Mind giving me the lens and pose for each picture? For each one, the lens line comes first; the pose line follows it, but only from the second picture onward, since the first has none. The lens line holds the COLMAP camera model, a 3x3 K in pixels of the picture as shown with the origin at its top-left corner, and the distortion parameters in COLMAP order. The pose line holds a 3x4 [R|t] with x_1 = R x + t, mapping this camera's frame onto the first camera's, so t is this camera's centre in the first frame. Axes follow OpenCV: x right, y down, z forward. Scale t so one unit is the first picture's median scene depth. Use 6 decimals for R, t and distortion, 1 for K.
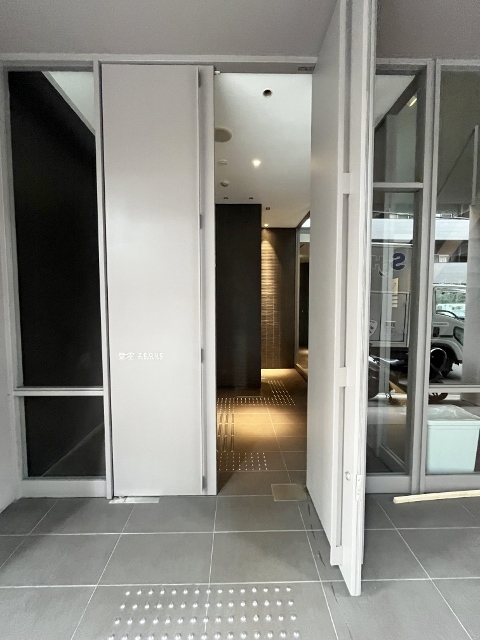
lens RADIAL K [[258.2, 0, 240.8], [0, 258.2, 316.1], [0, 0, 1]] dist [-0.003249, 0.000522]
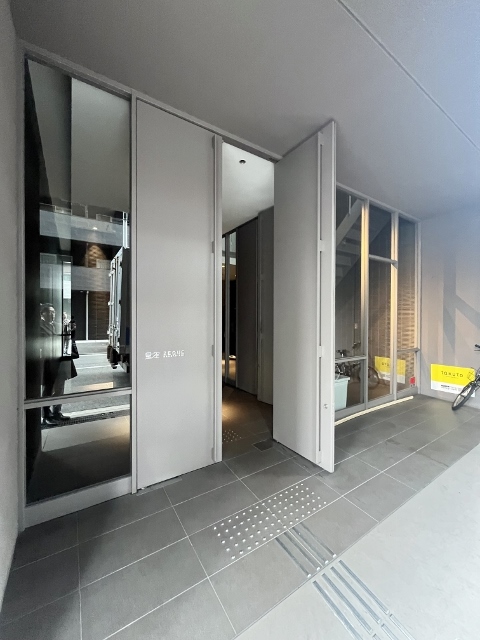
lens RADIAL K [[258.2, 0, 234.9], [0, 258.2, 320.2], [0, 0, 1]] dist [-0.003249, 0.000522]
pose [[0.850205, -0.002604, 0.526445, -0.826696], [0.025929, 0.998981, -0.036933, 0.059054], [-0.525813, 0.045051, 0.849406, -0.167317]]
